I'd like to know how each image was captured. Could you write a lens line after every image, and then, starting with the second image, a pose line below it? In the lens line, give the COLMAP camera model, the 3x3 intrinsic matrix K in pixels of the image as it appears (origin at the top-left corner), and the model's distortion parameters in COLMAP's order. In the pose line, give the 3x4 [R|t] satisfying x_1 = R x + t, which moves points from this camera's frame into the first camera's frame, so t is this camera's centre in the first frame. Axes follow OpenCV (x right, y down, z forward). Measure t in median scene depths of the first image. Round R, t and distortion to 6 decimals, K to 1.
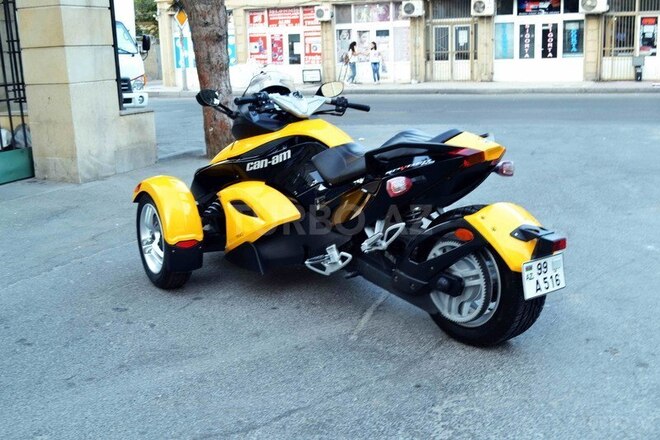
lens RADIAL K [[818.2, 0, 330.0], [0, 818.2, 220.0], [0, 0, 1]] dist [-0.034109, -0.006518]
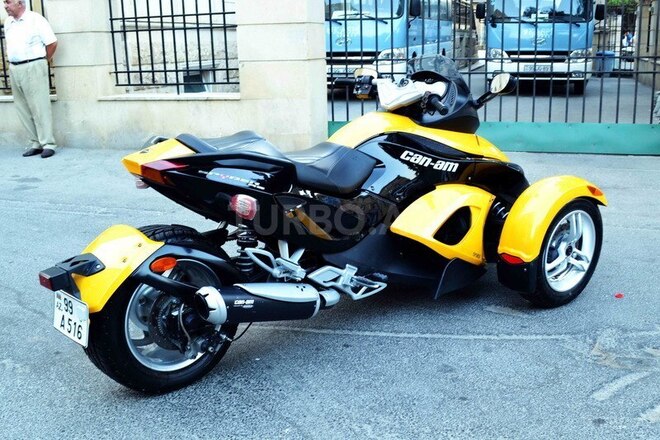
lens RADIAL K [[734.3, 0, 331.4], [0, 734.3, 209.1], [0, 0, 1]] dist [-0.083000, -0.007257]
pose [[0.118959, 0.264250, -0.957090, 0.425524], [-0.195207, 0.951346, 0.238402, -0.116559], [0.973521, 0.158470, 0.164754, 0.484415]]
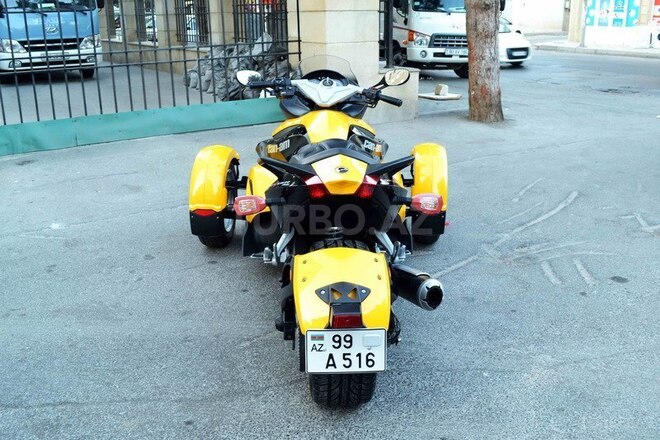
lens RADIAL K [[678.0, 0, 330.0], [0, 678.0, 220.0], [0, 0, 1]] dist [-0.080687, 0.000715]
pose [[0.814615, 0.200784, -0.544140, 0.253244], [-0.138685, 0.978384, 0.153396, -0.068226], [0.563177, -0.049494, 0.824852, 0.193197]]
